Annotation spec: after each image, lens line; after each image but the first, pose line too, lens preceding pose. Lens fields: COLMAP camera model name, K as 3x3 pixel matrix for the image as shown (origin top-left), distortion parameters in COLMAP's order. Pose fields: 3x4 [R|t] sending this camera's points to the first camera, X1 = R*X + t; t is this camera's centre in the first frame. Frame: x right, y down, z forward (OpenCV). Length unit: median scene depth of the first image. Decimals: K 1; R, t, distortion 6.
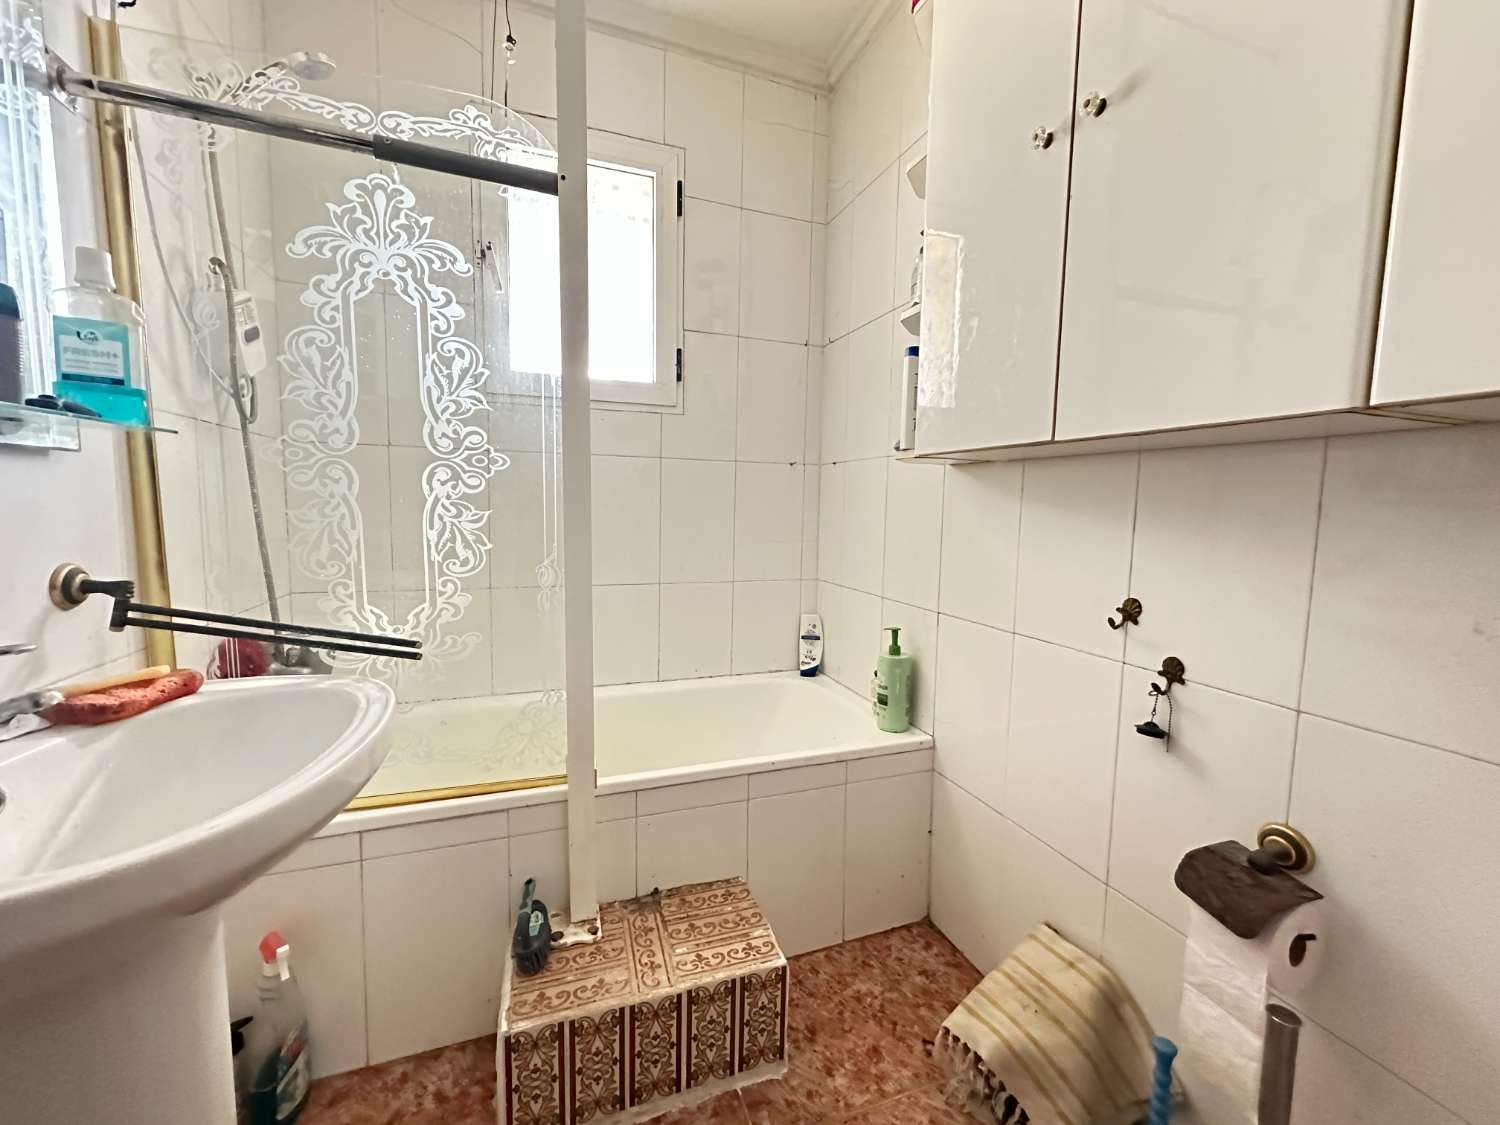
lens RADIAL K [[596.7, 0, 751.4], [0, 596.7, 561.6], [0, 0, 1]] dist [-0.003207, 0.000896]
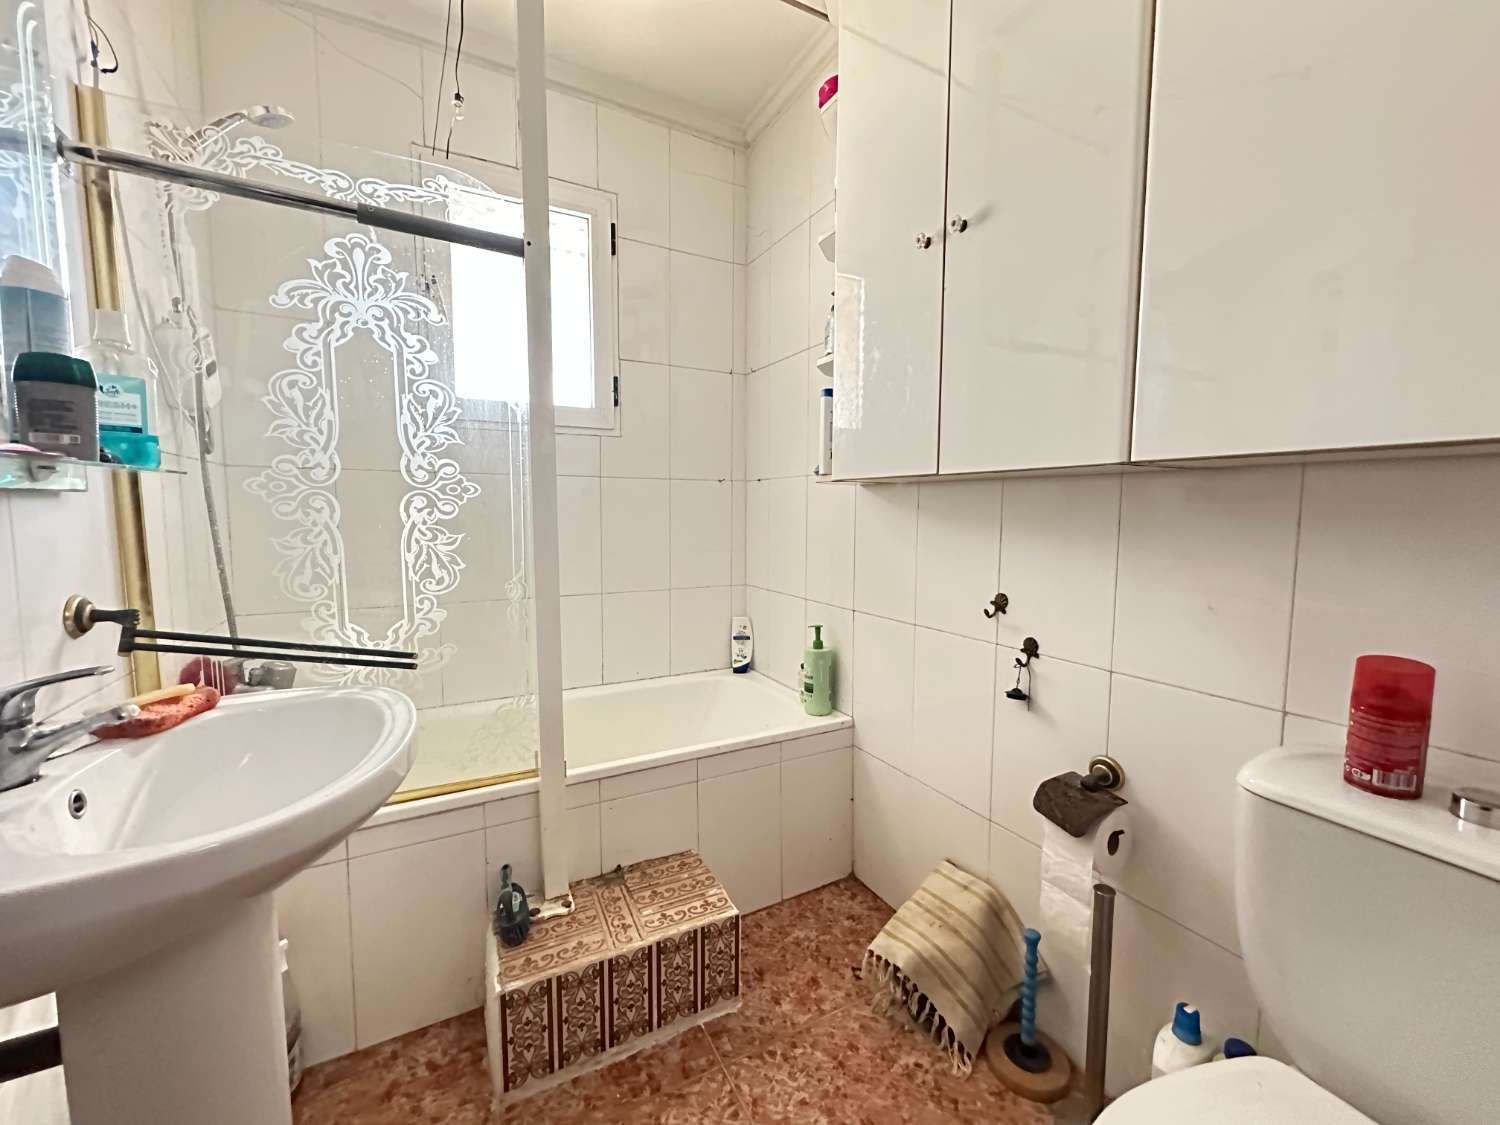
lens RADIAL K [[596.7, 0, 750.6], [0, 596.7, 562.8], [0, 0, 1]] dist [-0.003207, 0.000896]
pose [[0.989760, -0.026878, 0.140187, -0.068563], [0.027542, 0.999617, -0.002794, -0.014498], [-0.140058, 0.006626, 0.990121, -0.184807]]
